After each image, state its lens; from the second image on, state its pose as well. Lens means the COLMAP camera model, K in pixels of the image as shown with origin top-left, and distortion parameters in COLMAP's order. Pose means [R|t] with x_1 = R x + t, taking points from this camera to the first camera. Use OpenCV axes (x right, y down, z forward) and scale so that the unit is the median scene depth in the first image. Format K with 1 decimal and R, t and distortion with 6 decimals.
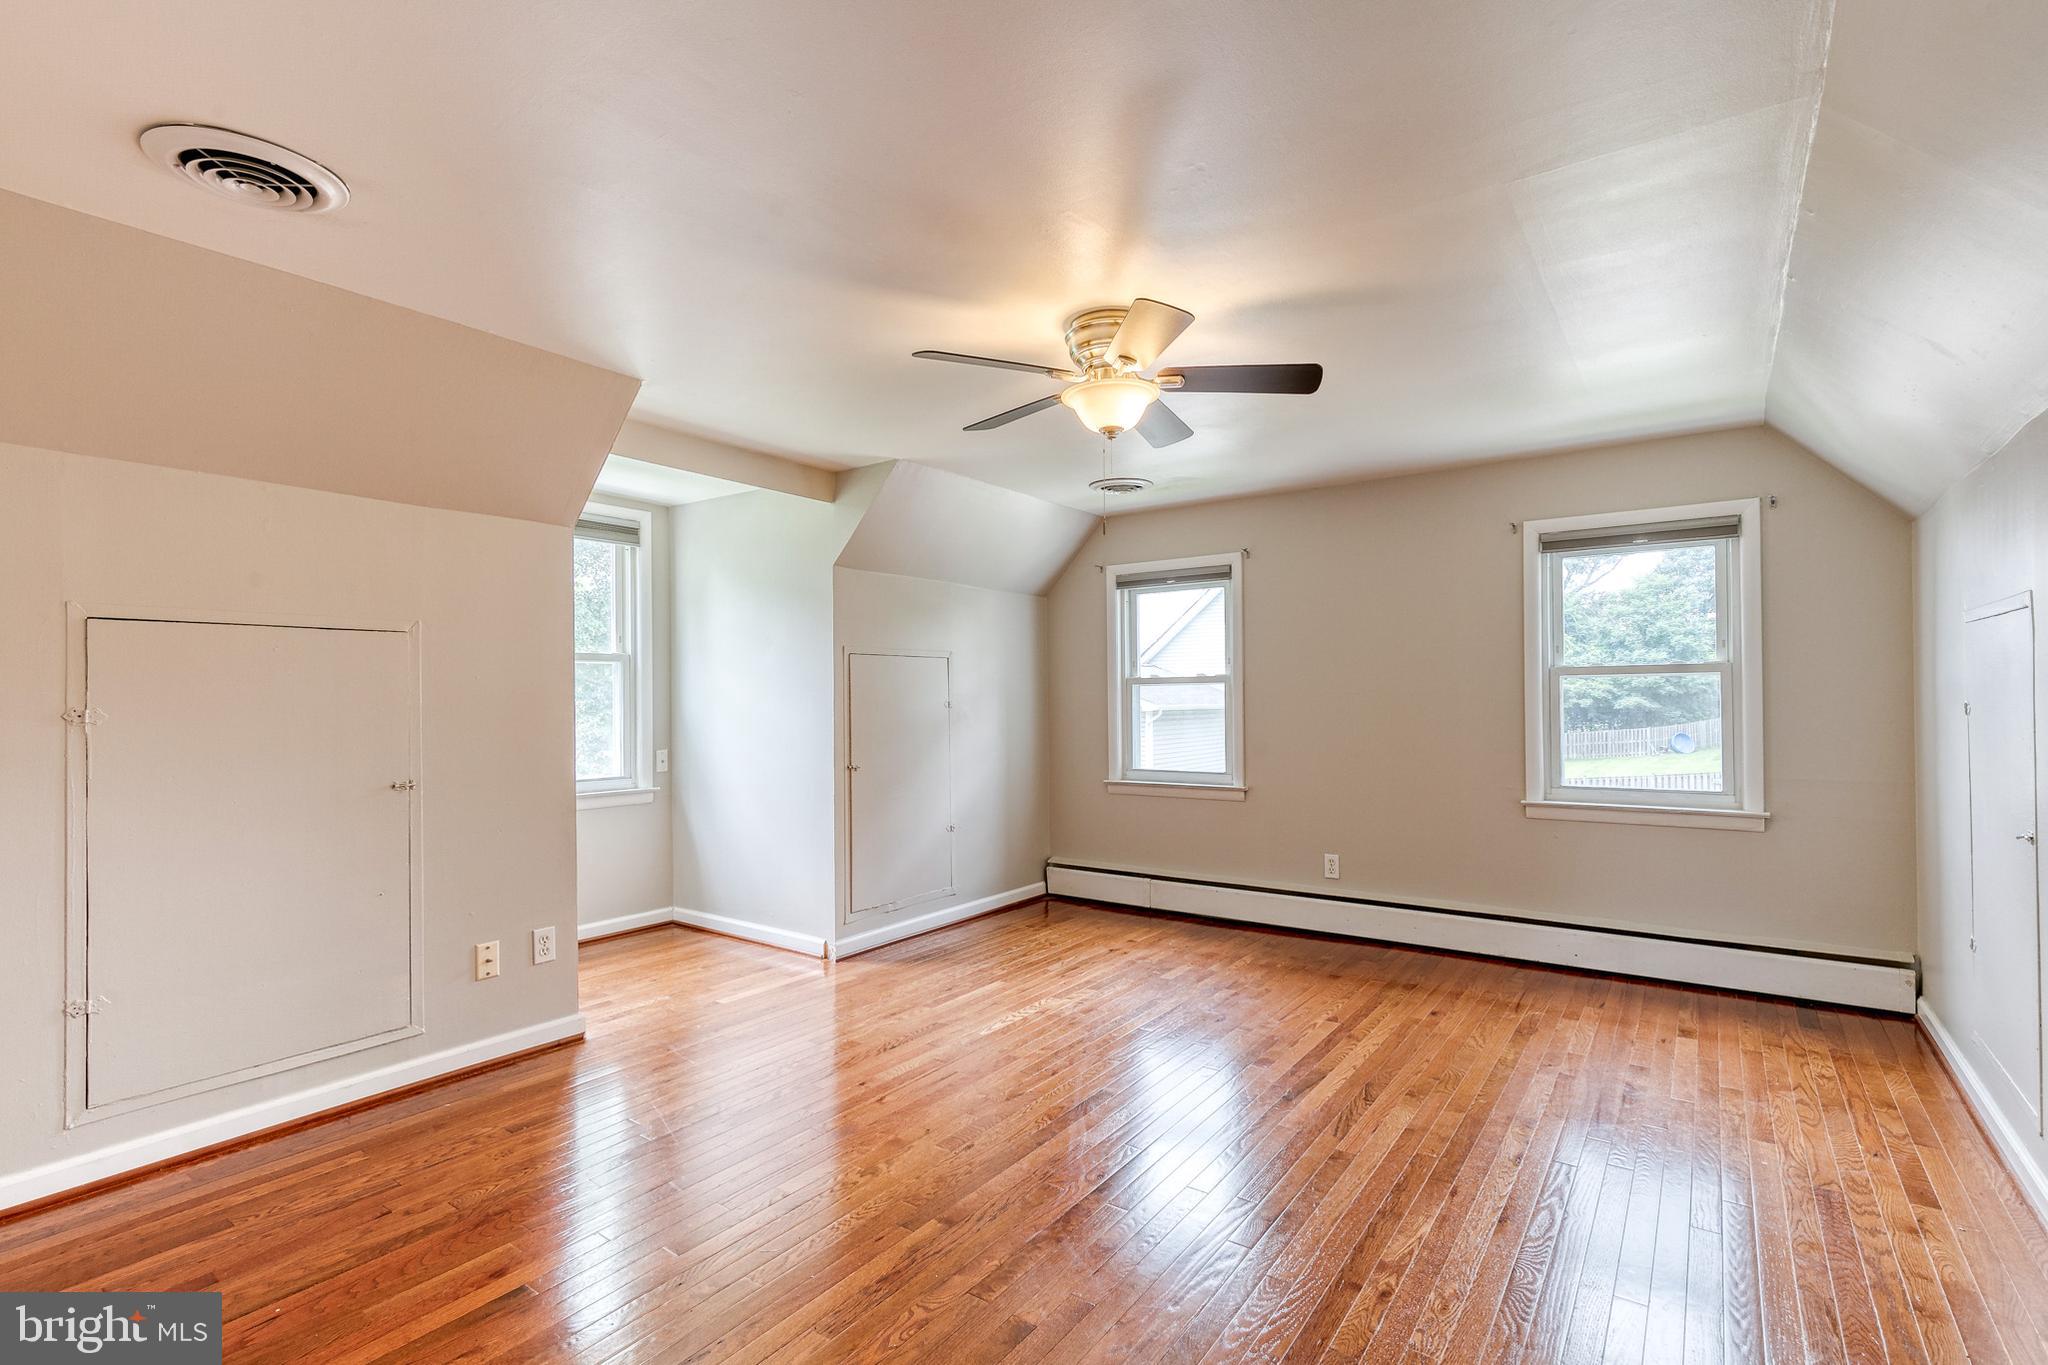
lens RADIAL K [[931.0, 0, 1034.8], [0, 931.0, 702.0], [0, 0, 1]] dist [0.011454, -0.007064]
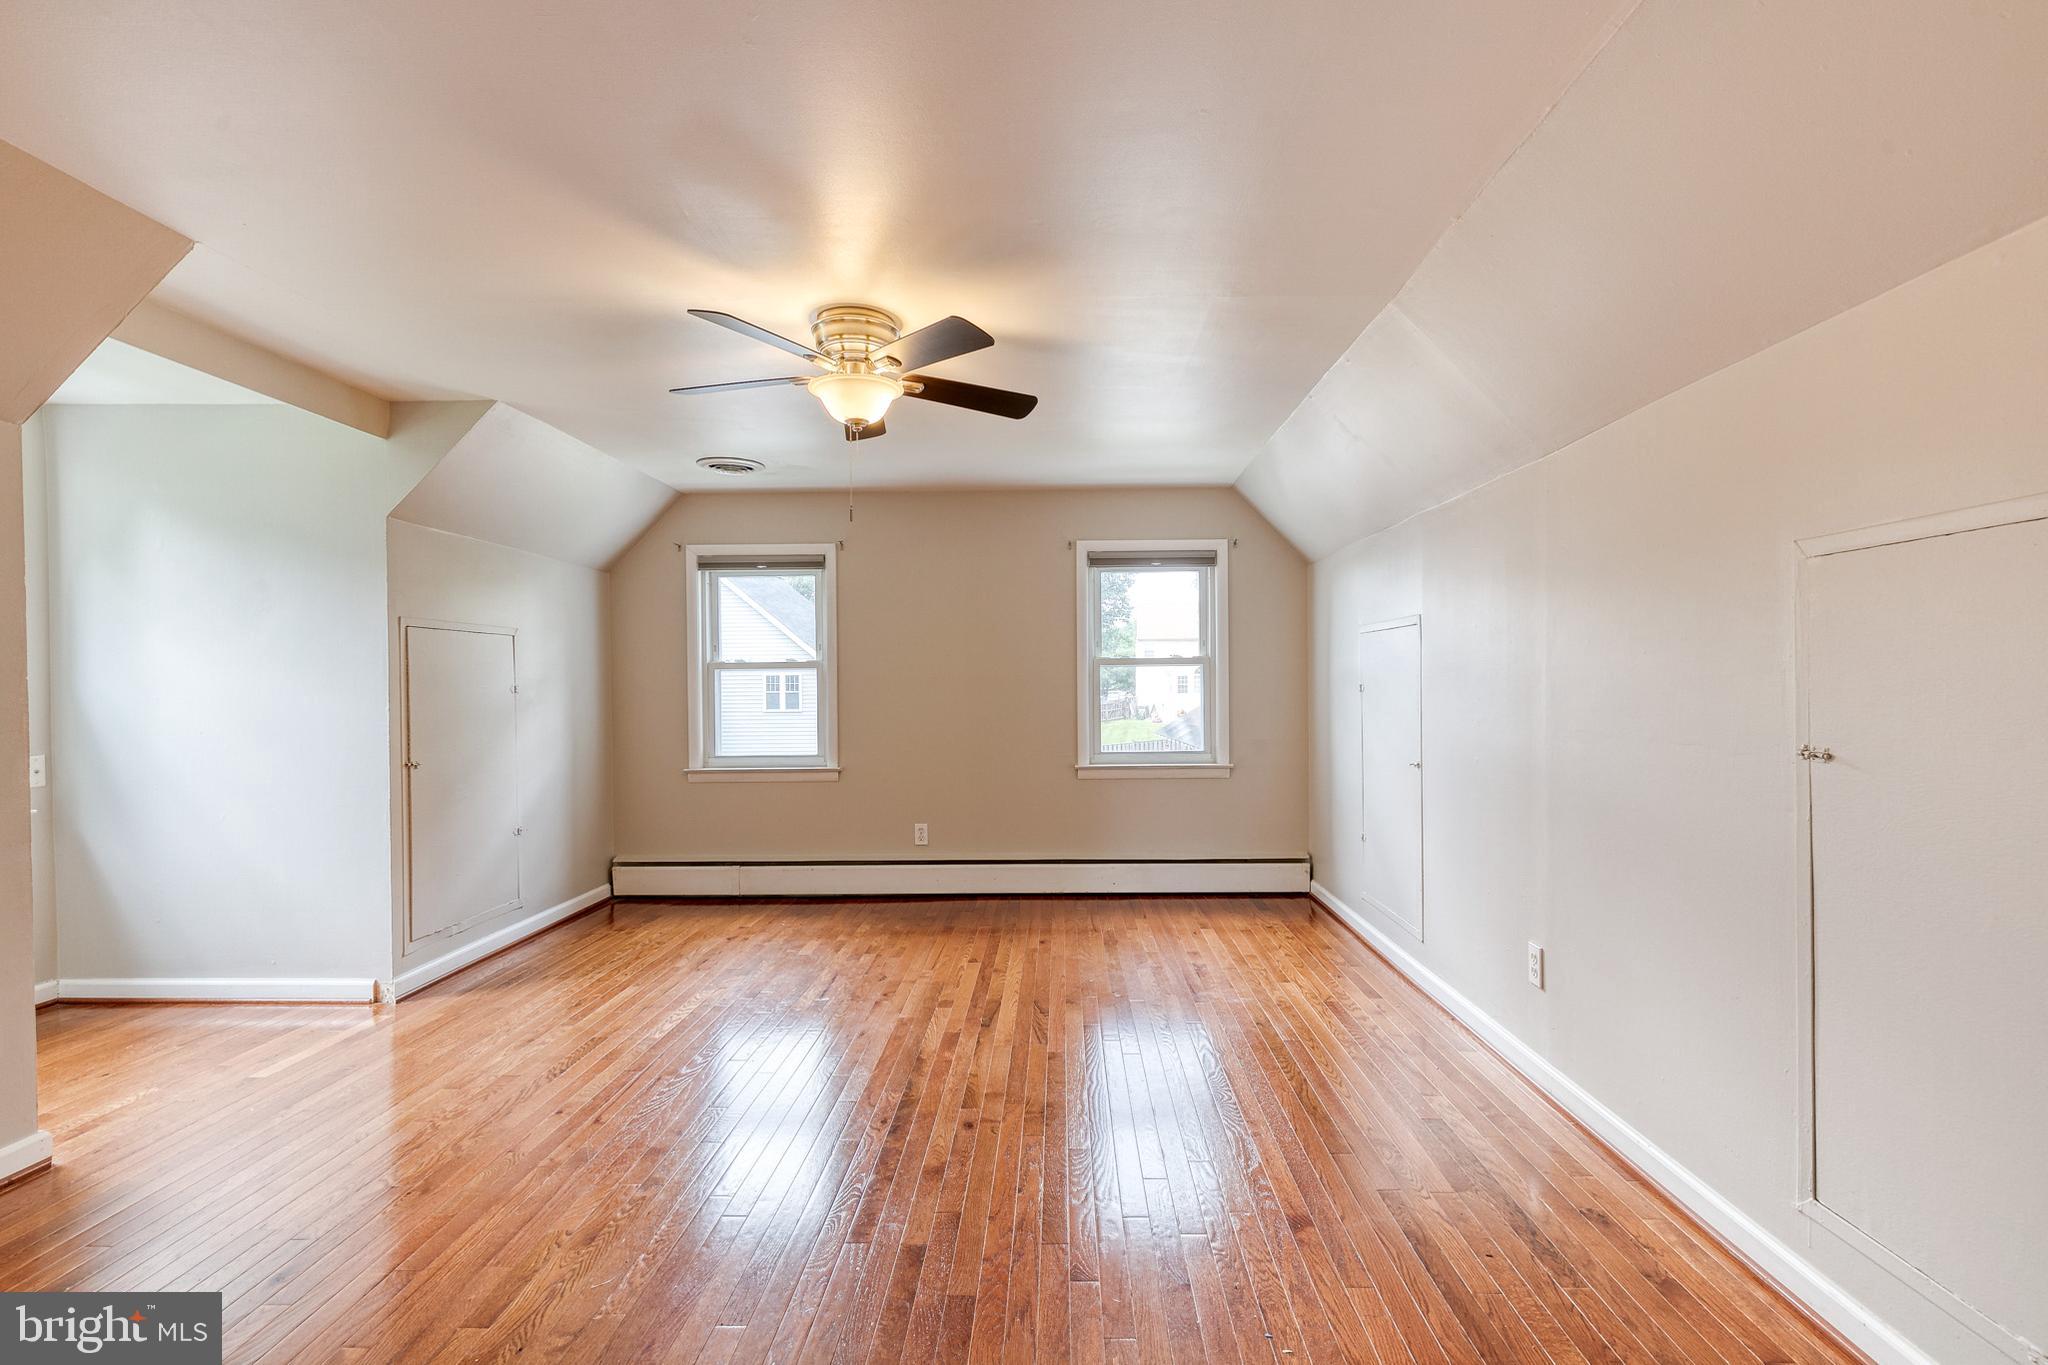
lens RADIAL K [[926.6, 0, 1039.0], [0, 926.6, 692.0], [0, 0, 1]] dist [0.004567, -0.000322]
pose [[0.824556, -0.002104, 0.565776, -0.208980], [0.003477, 0.999993, -0.001350, 0.009563], [-0.565769, 0.003080, 0.824558, 0.011272]]
